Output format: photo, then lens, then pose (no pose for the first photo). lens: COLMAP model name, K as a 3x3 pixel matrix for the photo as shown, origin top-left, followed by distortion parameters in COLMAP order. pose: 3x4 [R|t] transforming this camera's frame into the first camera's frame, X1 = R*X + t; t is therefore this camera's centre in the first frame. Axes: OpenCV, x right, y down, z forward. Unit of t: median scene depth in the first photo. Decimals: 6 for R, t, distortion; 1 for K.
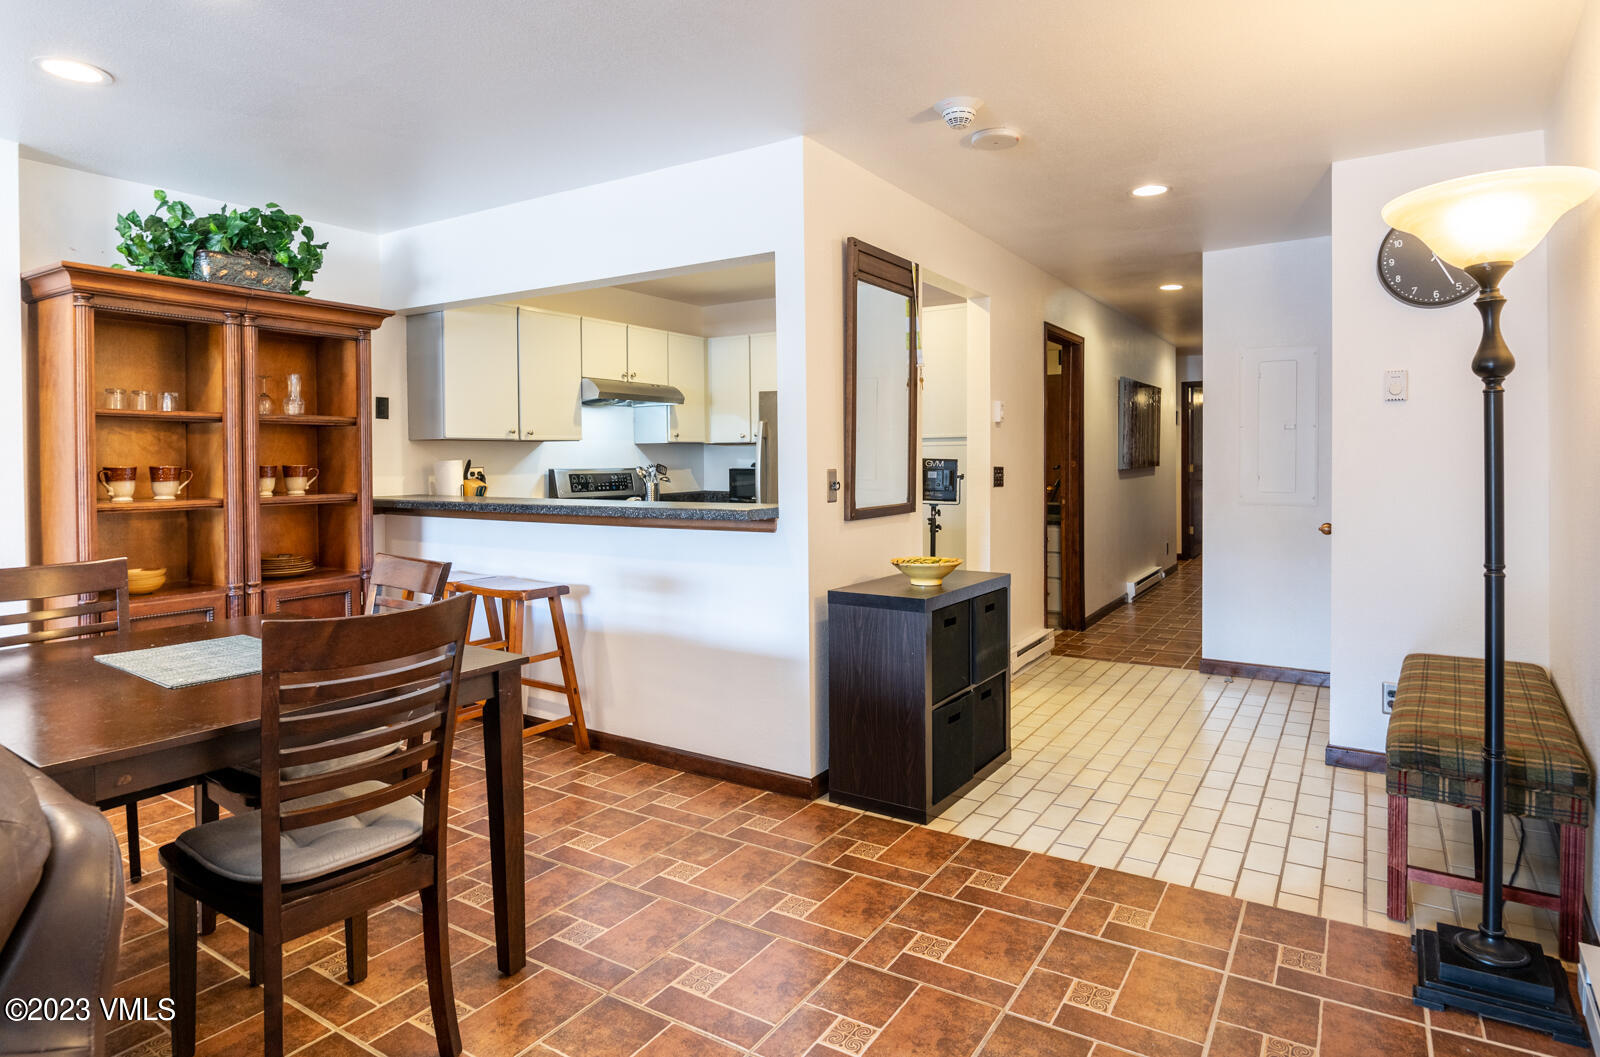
lens RADIAL K [[872.2, 0, 842.5], [0, 872.2, 468.7], [0, 0, 1]] dist [0.036918, -0.036621]
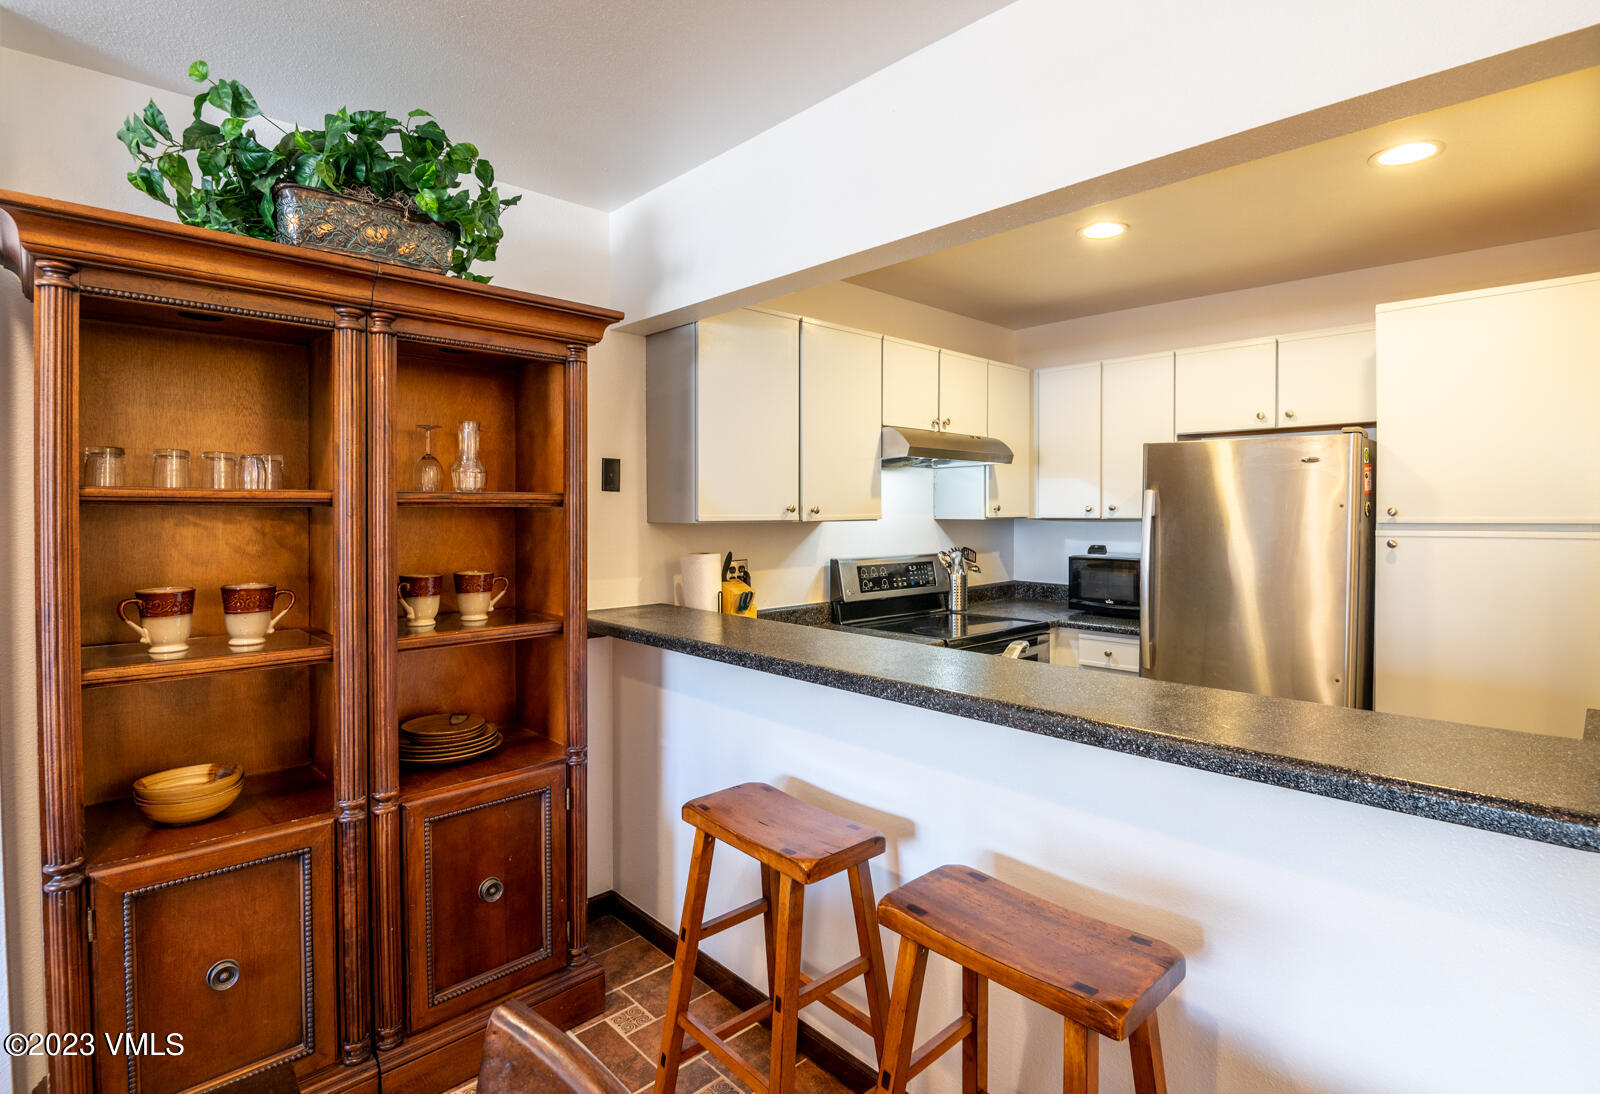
lens RADIAL K [[787.9, 0, 803.9], [0, 787.9, 527.5], [0, 0, 1]] dist [-0.002221, -0.000213]
pose [[0.960735, 0.015487, -0.277035, -0.245983], [-0.012349, 0.999838, 0.013068, -0.043832], [0.277193, -0.009134, 0.960771, 0.527334]]
